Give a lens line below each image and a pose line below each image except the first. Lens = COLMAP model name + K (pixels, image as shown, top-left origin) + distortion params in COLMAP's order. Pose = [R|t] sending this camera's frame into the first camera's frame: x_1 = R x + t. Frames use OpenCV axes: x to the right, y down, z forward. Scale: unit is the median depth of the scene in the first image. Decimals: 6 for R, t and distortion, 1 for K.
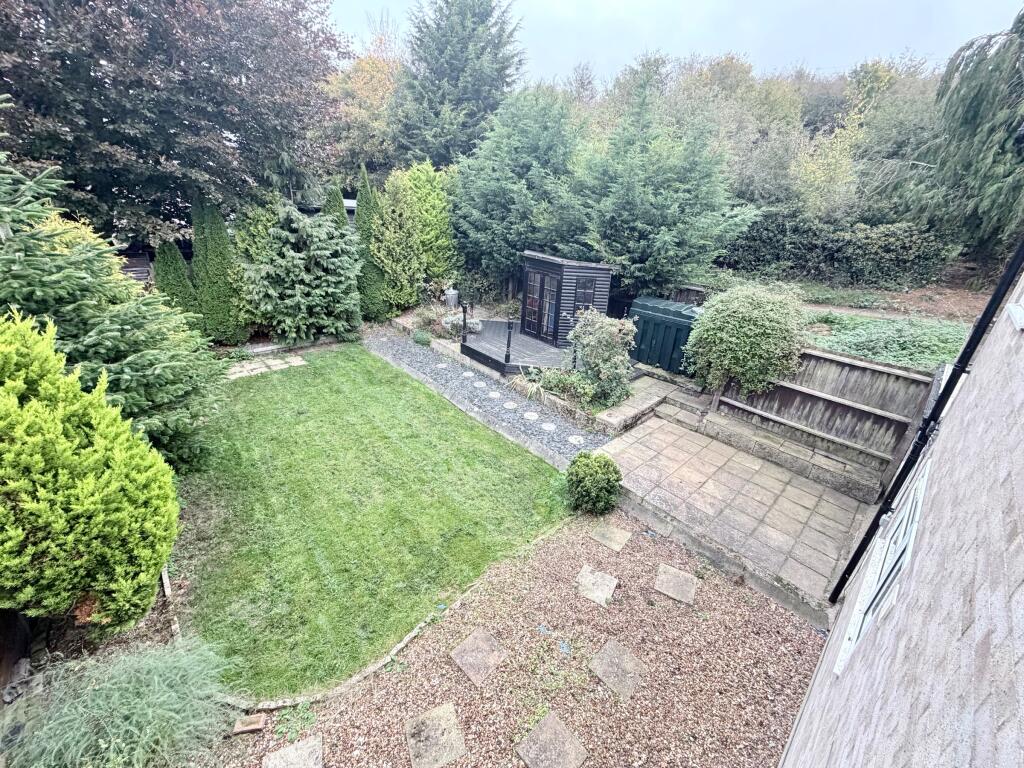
lens RADIAL K [[407.4, 0, 510.3], [0, 407.4, 388.2], [0, 0, 1]] dist [-0.001290, 0.000193]
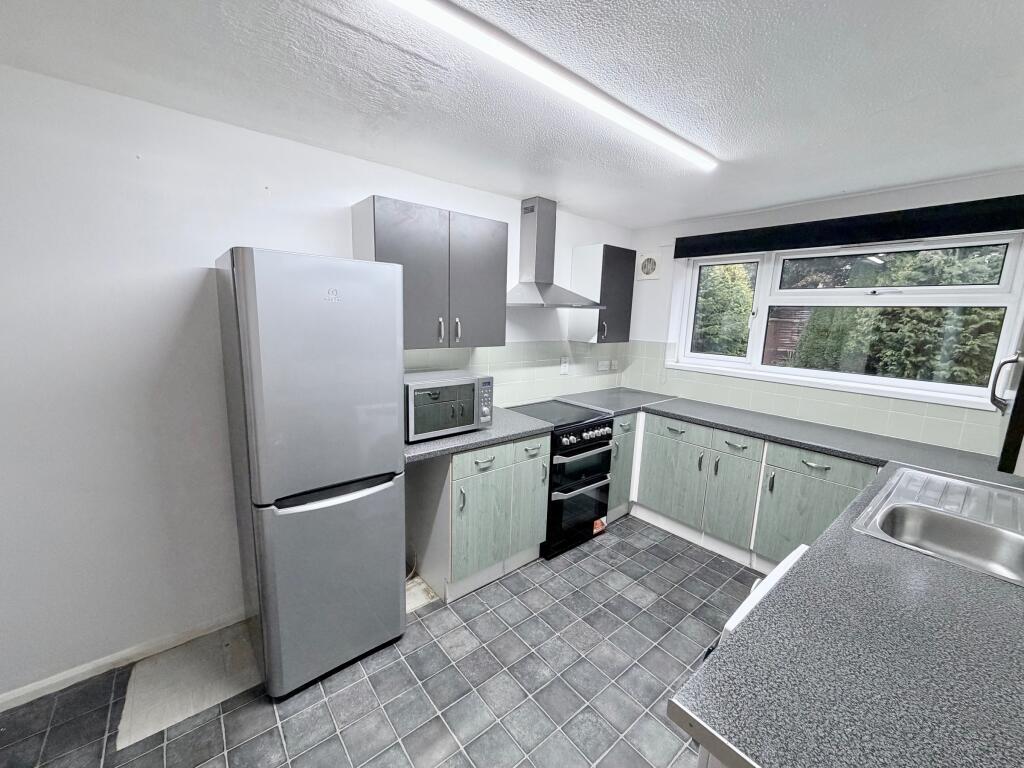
lens RADIAL K [[407.4, 0, 511.5], [0, 407.4, 384.4], [0, 0, 1]] dist [-0.001290, 0.000193]
pose [[-0.054744, 0.100119, -0.993468, 0.604608], [-0.431798, 0.894742, 0.113963, 0.223879], [0.900307, 0.435217, -0.005751, 0.151624]]
